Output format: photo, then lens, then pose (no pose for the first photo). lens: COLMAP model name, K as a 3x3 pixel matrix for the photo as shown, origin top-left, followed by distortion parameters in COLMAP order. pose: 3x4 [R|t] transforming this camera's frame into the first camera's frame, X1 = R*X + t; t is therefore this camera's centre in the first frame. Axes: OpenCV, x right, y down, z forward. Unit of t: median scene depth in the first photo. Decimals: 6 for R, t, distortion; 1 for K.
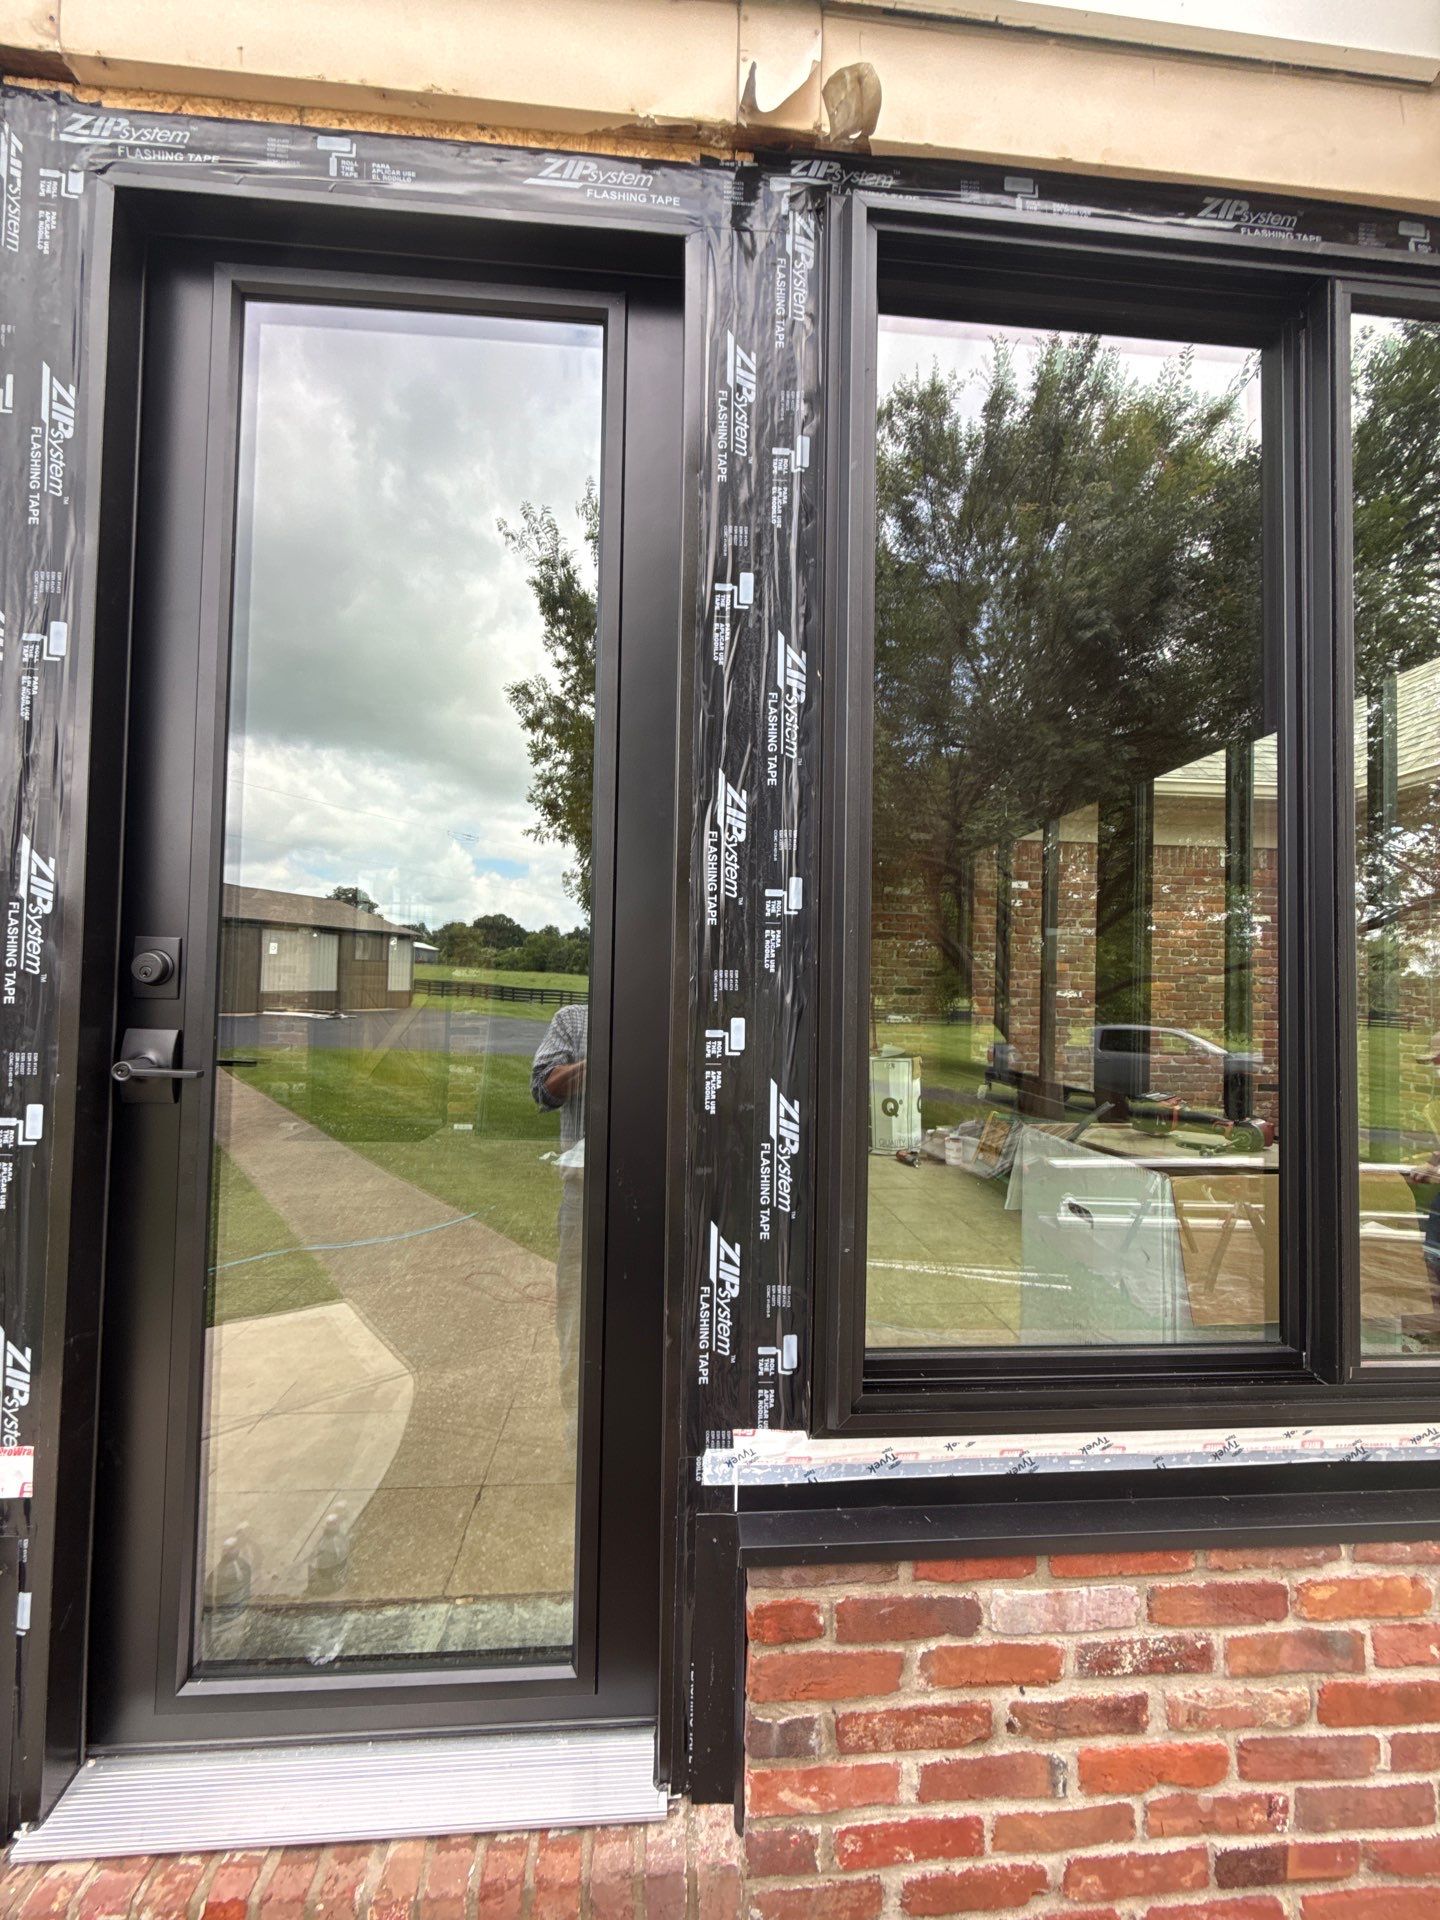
lens RADIAL K [[751.5, 0, 724.6], [0, 751.5, 962.4], [0, 0, 1]] dist [-0.003695, -0.000271]
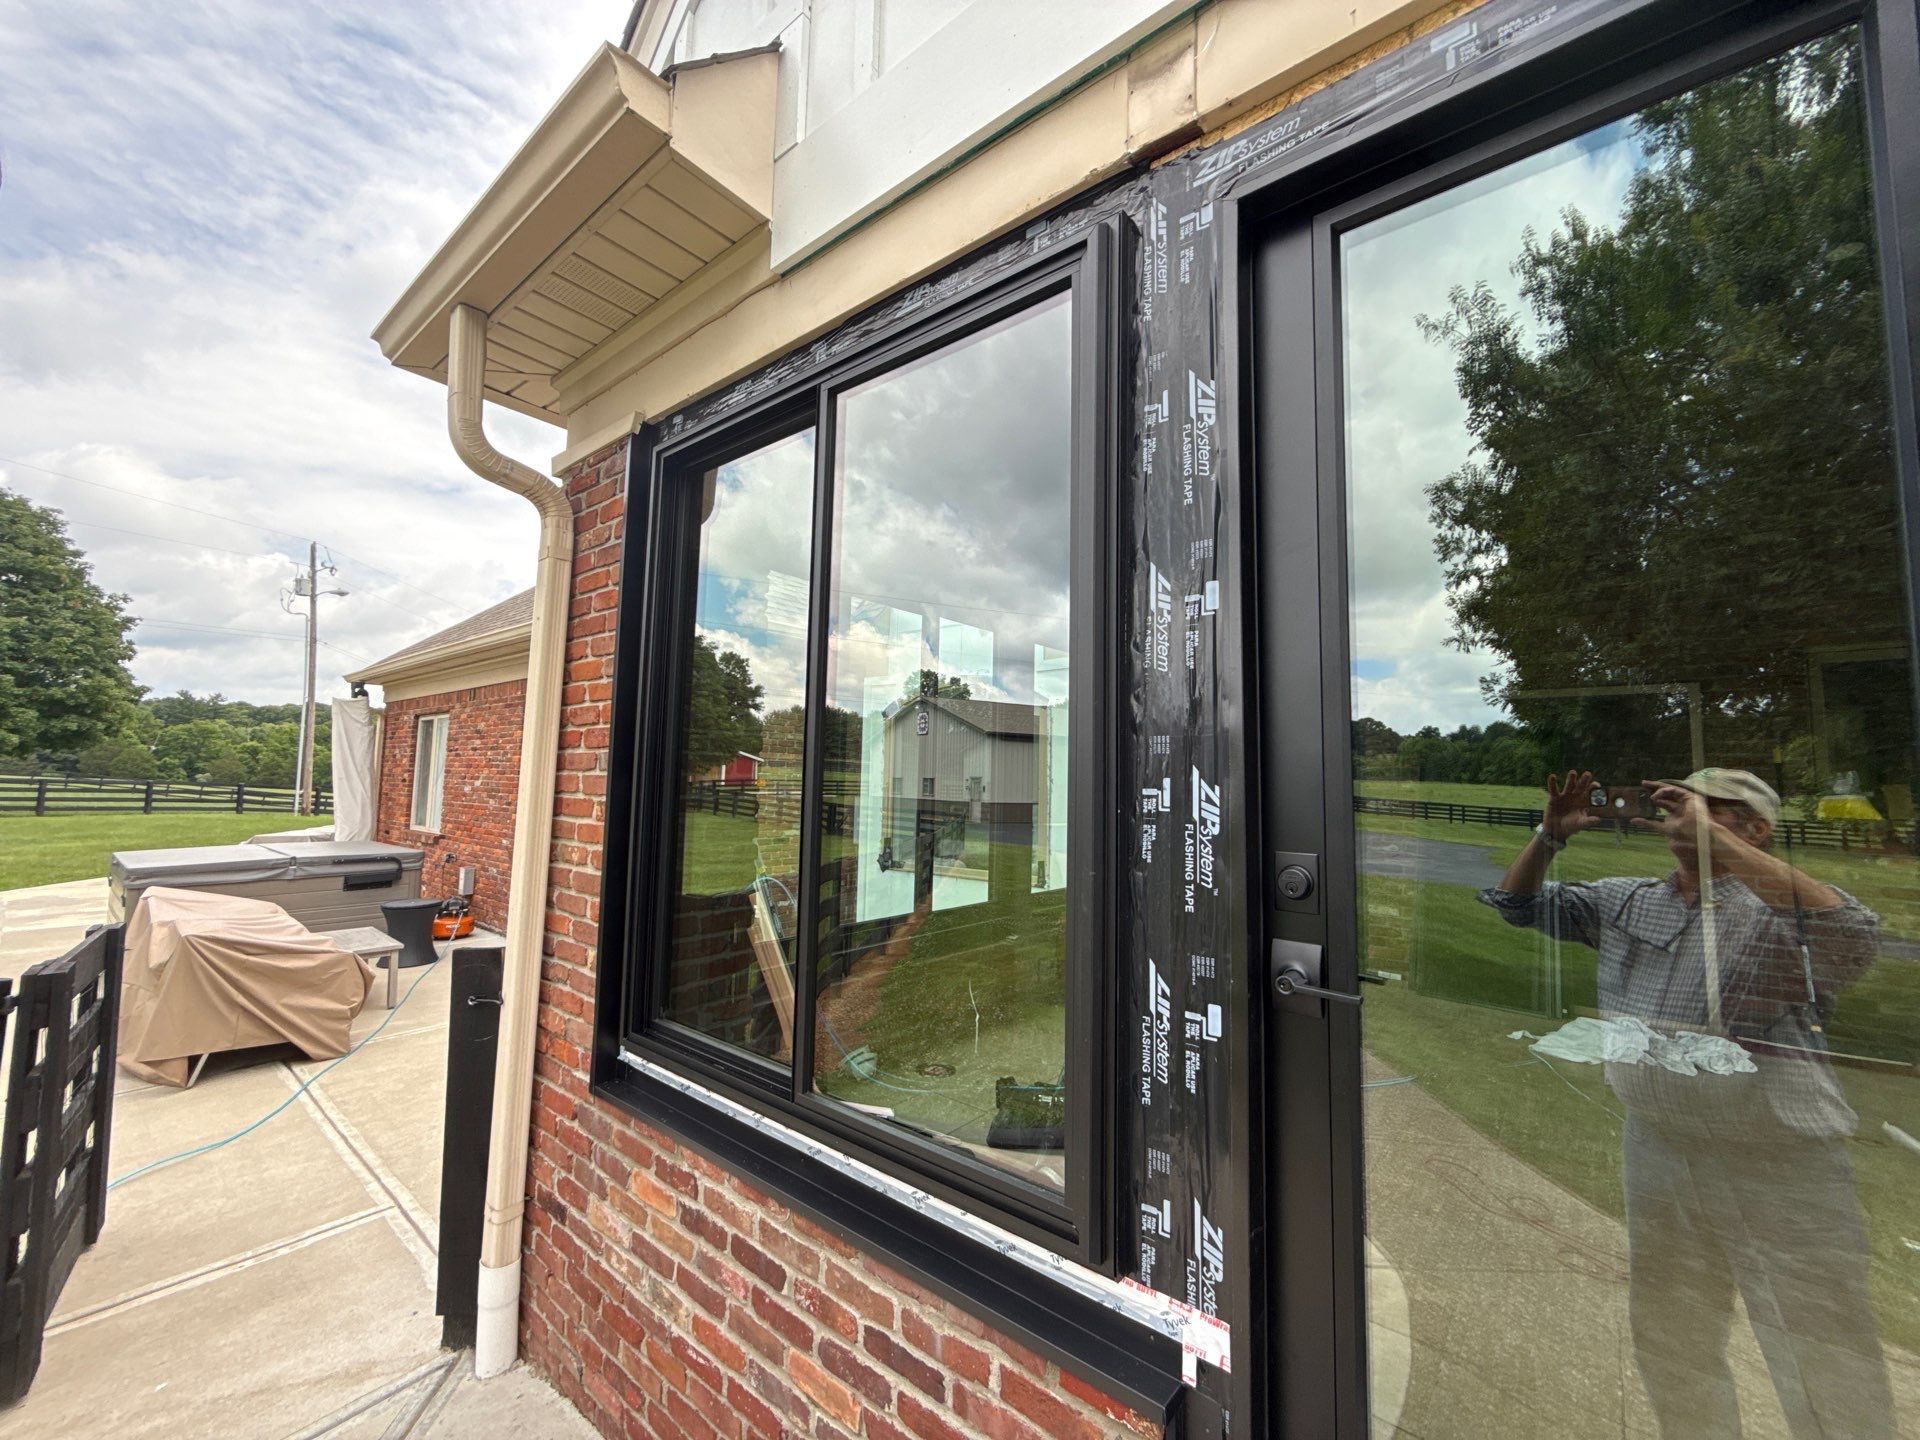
lens RADIAL K [[751.5, 0, 969.0], [0, 751.5, 718.6], [0, 0, 1]] dist [-0.003695, -0.000271]
pose [[0.720553, -0.059390, -0.690852, -0.346661], [0.014795, 0.997415, -0.070313, -0.155736], [0.693242, 0.040443, 0.719569, -0.088274]]
